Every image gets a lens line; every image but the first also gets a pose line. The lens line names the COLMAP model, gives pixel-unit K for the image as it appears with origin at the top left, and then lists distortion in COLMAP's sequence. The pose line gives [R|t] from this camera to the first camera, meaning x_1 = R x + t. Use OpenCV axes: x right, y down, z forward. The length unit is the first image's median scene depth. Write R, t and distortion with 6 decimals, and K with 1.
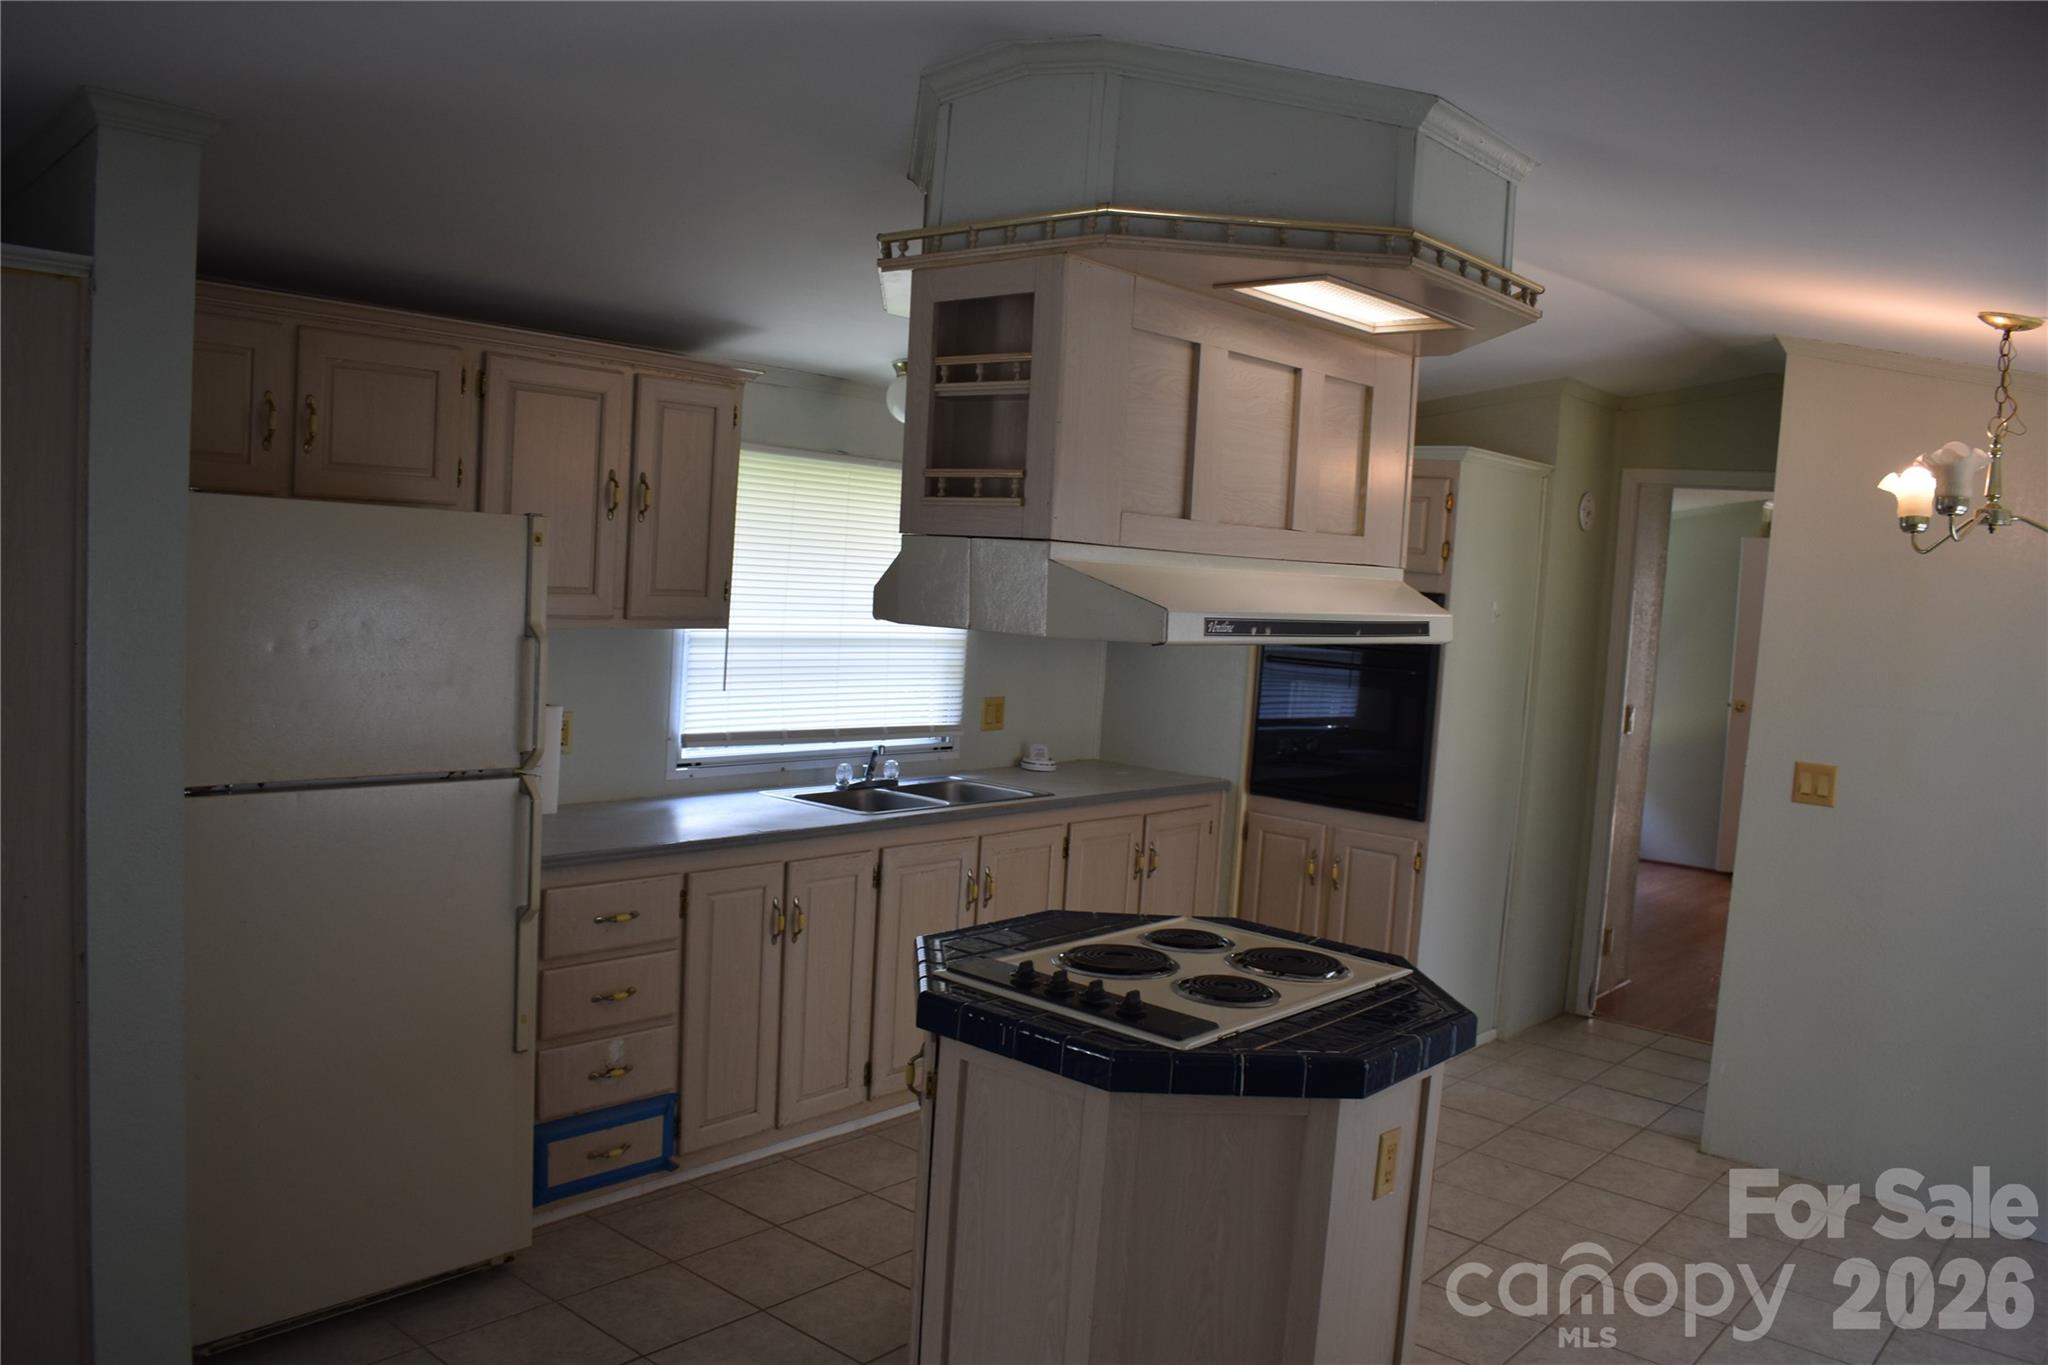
lens RADIAL K [[1586.0, 0, 1024.0], [0, 1586.0, 682.5], [0, 0, 1]] dist [-0.101630, 0.002856]
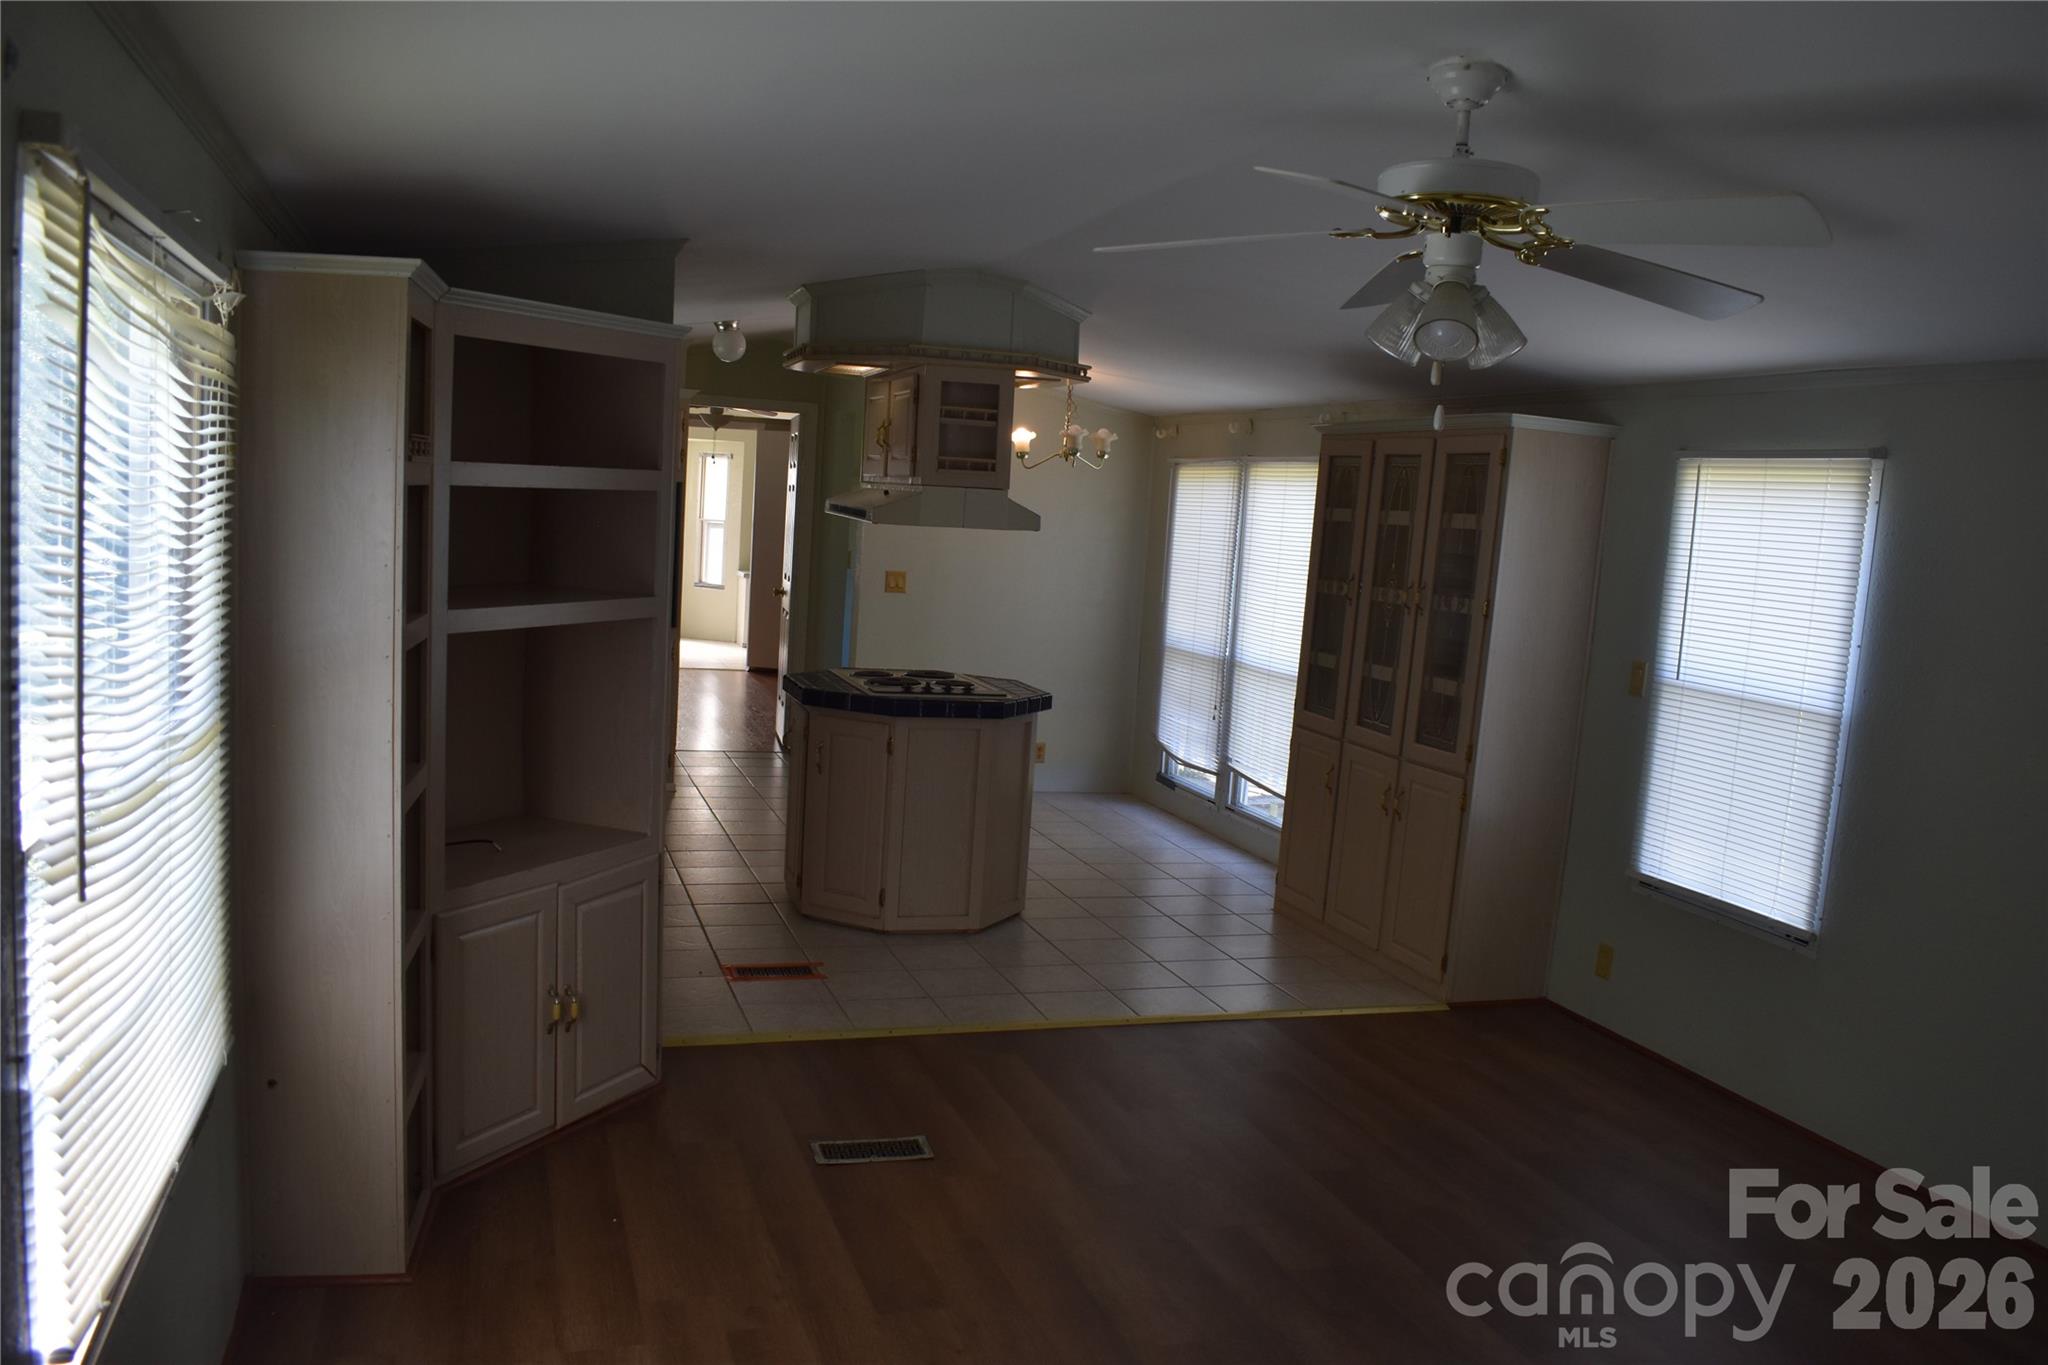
lens RADIAL K [[1608.7, 0, 1024.0], [0, 1608.7, 682.5], [0, 0, 1]] dist [-0.092325, 0.001394]
pose [[0.517753, -0.128395, 0.845841, -1.254685], [0.036987, 0.991109, 0.127806, -0.066607], [-0.854730, -0.034886, 0.517899, -0.181704]]
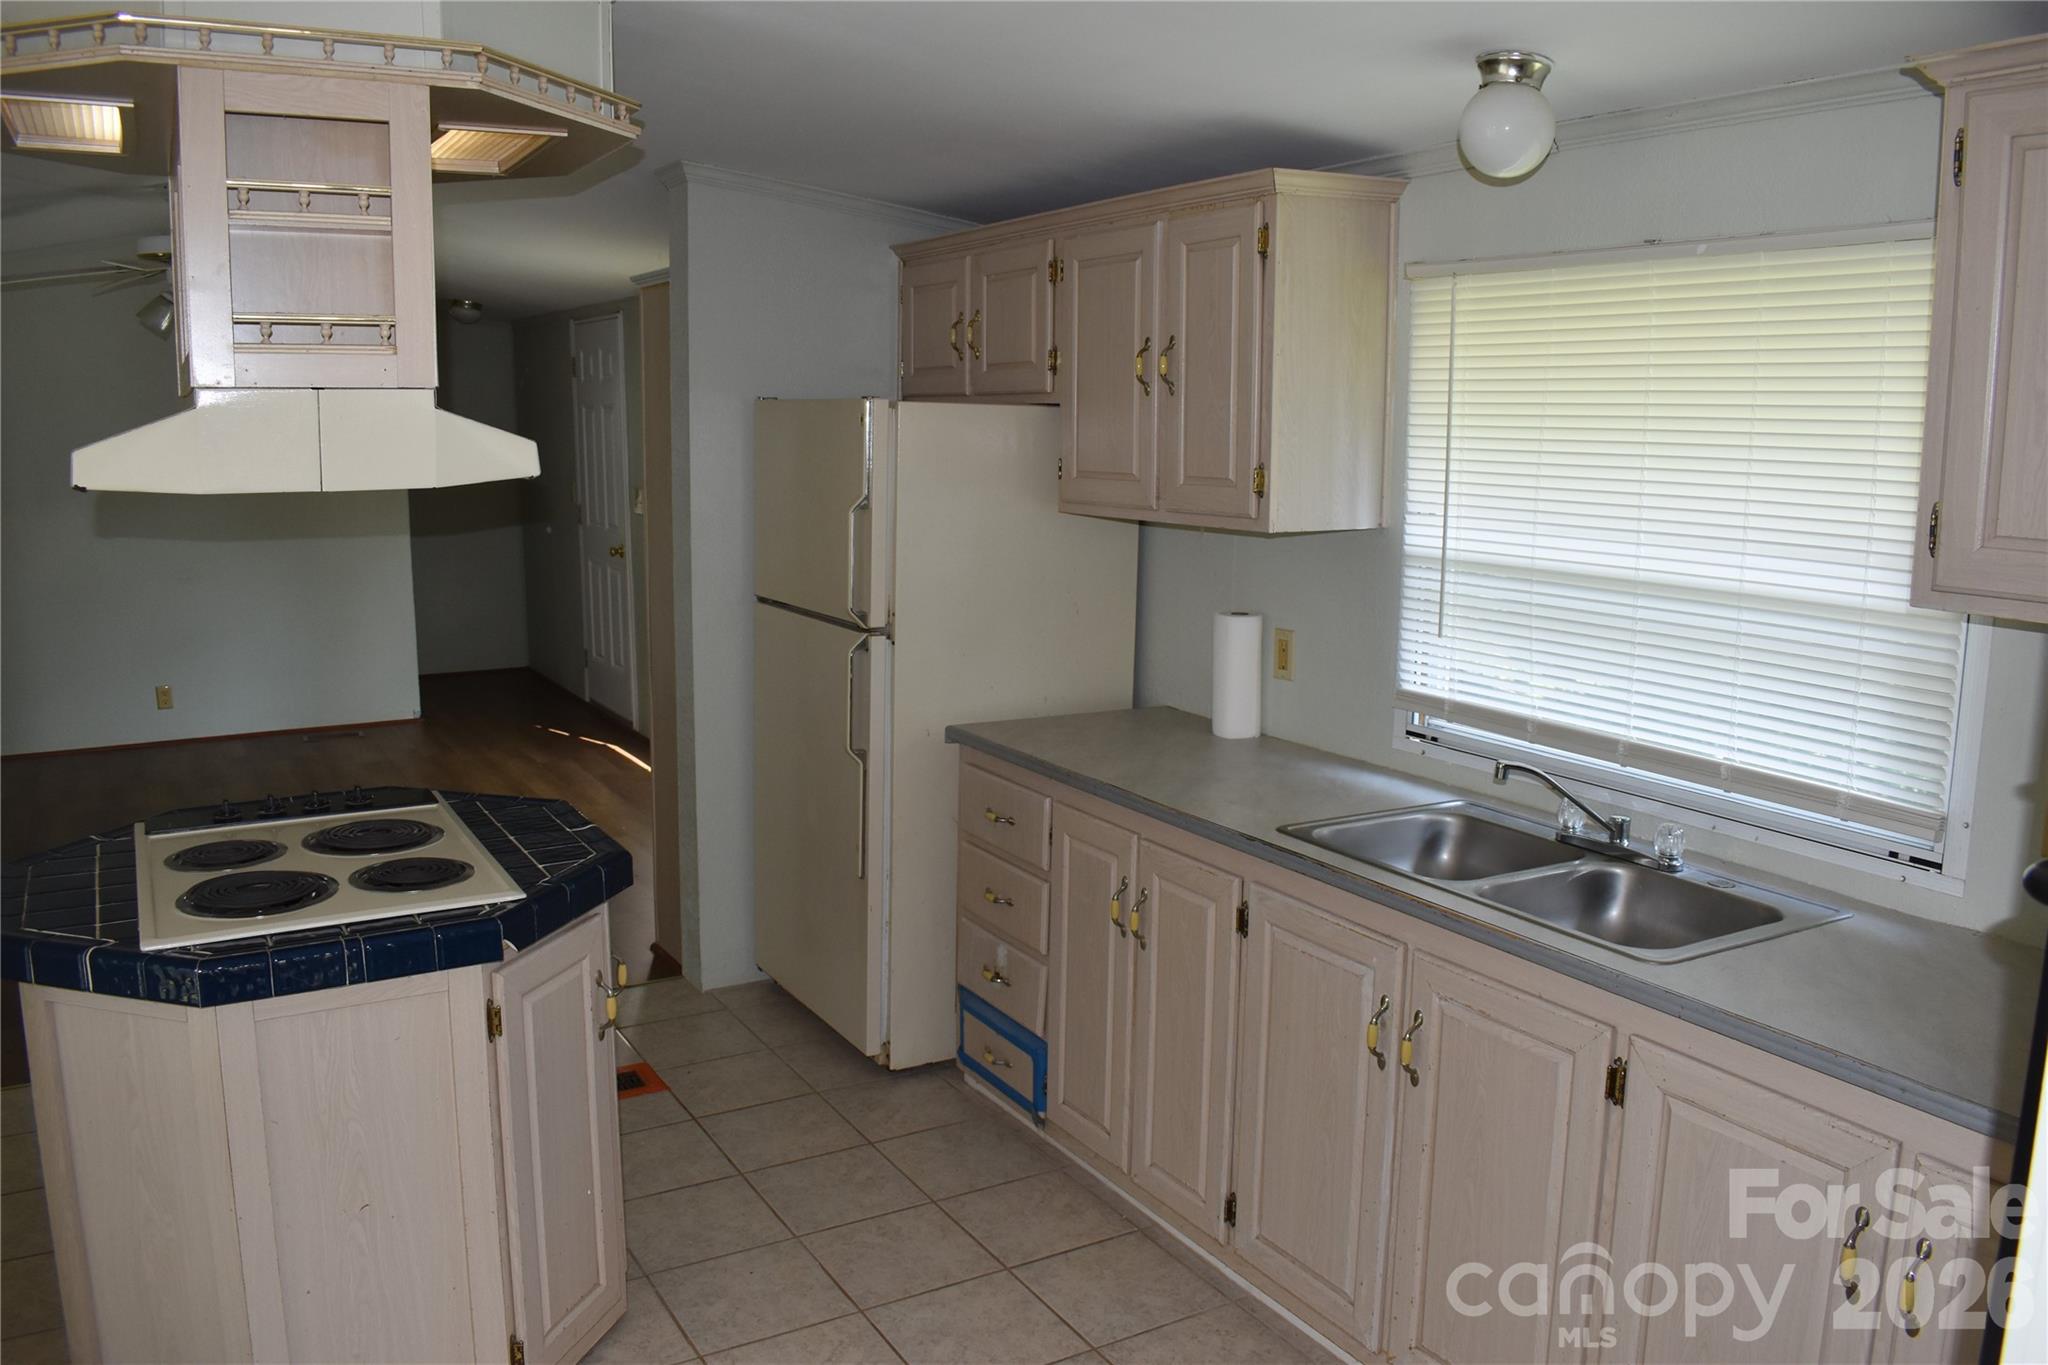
lens RADIAL K [[1570.2, 0, 1031.1], [0, 1570.2, 687.7], [0, 0, 1]] dist [-0.098117, 0.001648]
pose [[-0.315735, 0.096418, -0.943936, 0.601003], [-0.100121, 0.985885, 0.134192, -0.054571], [0.943550, 0.136876, -0.301625, 1.247730]]
